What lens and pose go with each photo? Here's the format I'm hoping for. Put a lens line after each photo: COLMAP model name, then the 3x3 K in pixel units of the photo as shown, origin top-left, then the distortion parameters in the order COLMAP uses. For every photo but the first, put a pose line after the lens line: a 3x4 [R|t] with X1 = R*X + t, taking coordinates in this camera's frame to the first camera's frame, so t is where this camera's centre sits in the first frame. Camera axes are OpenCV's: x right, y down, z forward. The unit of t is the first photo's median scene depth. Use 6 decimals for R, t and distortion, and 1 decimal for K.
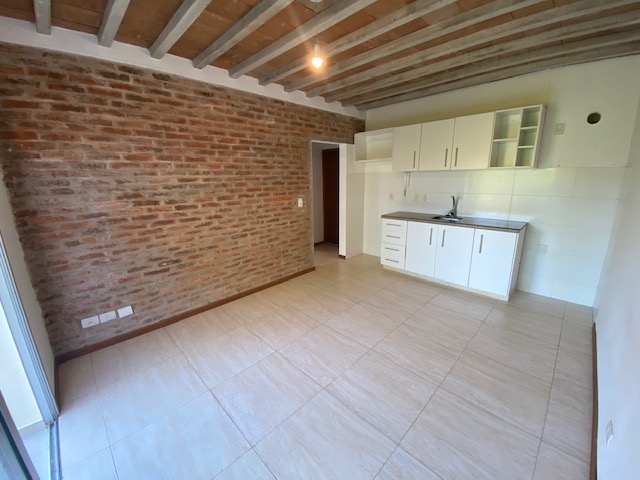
lens RADIAL K [[262.1, 0, 317.3], [0, 262.1, 240.9], [0, 0, 1]] dist [-0.010977, -0.000205]
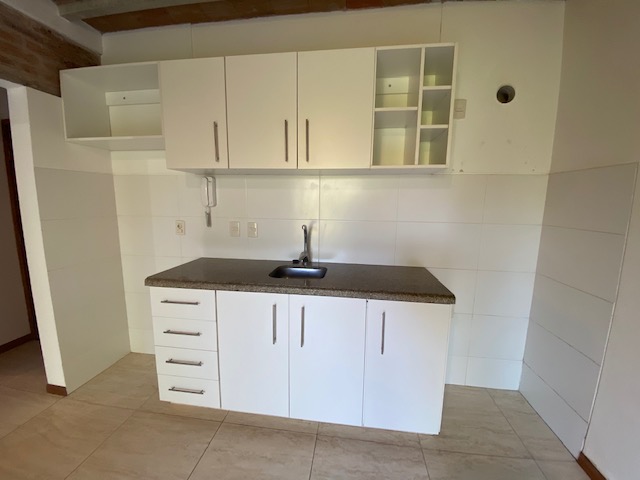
lens RADIAL K [[262.1, 0, 317.3], [0, 262.1, 240.9], [0, 0, 1]] dist [-0.010977, -0.000205]
pose [[0.802156, -0.062955, 0.593786, 0.224538], [0.118366, 0.991458, -0.054784, -0.102844], [-0.585265, 0.114229, 0.802756, 0.546624]]
